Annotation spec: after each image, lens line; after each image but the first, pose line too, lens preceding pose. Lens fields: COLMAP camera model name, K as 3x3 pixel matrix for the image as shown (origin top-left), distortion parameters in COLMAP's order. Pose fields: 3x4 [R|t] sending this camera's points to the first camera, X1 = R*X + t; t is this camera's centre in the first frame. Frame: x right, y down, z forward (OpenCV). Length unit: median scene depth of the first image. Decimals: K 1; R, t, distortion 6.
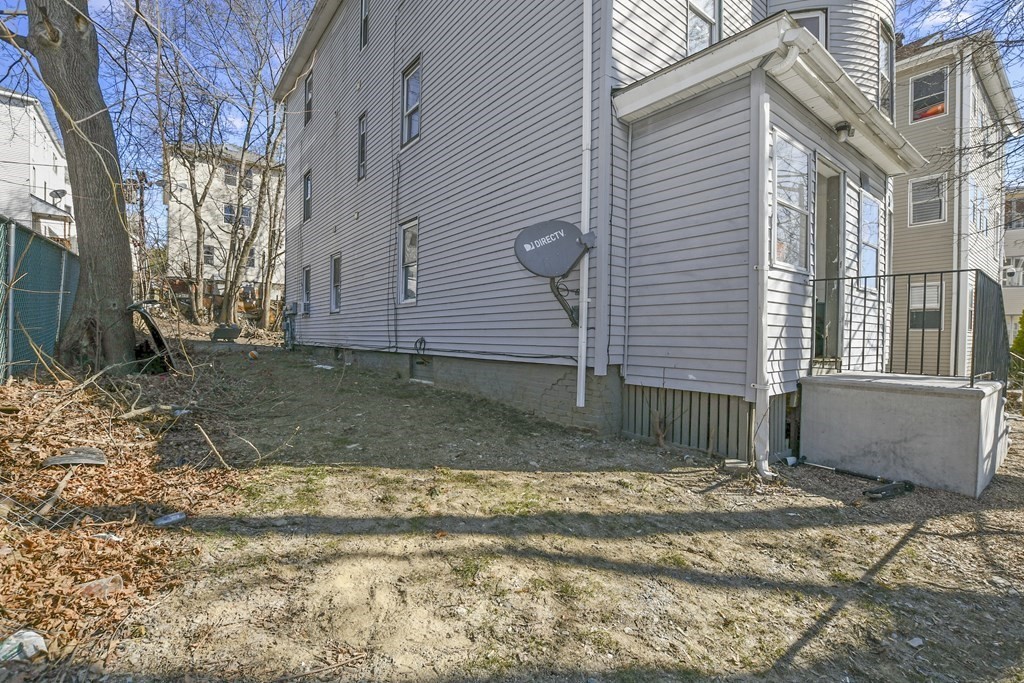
lens RADIAL K [[463.0, 0, 513.3], [0, 463.0, 346.2], [0, 0, 1]] dist [-0.018541, 0.000747]
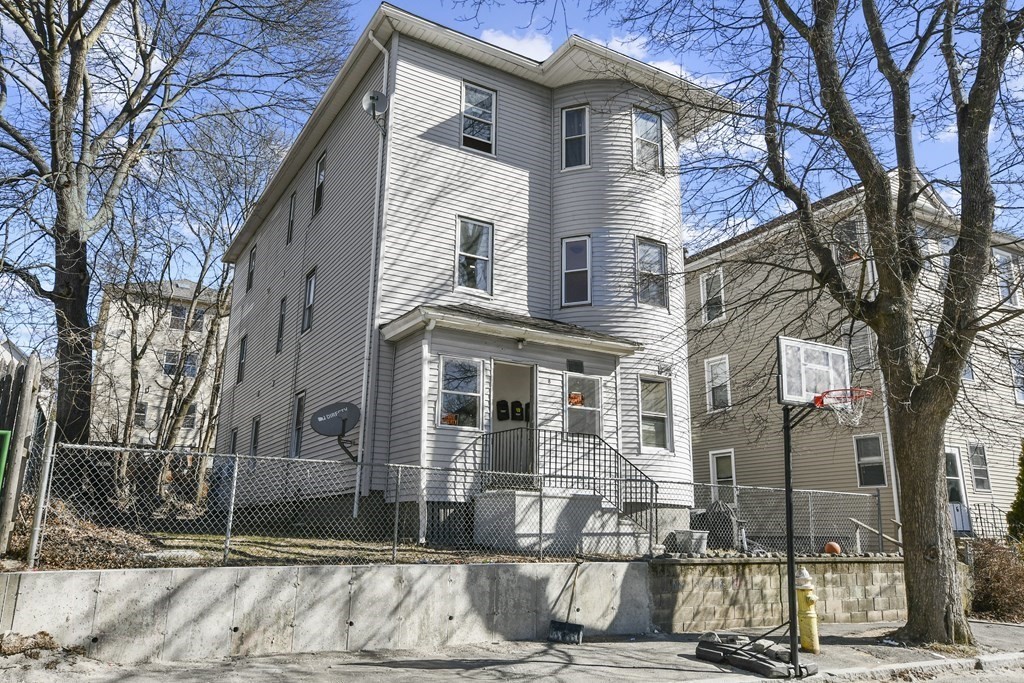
lens RADIAL K [[748.8, 0, 514.2], [0, 748.8, 338.6], [0, 0, 1]] dist [0.006486, 0.002088]
pose [[0.993183, -0.030375, -0.112542, 0.195162], [-0.001686, 0.961608, -0.274422, 0.047753], [0.116557, 0.272741, 0.955001, -0.302061]]
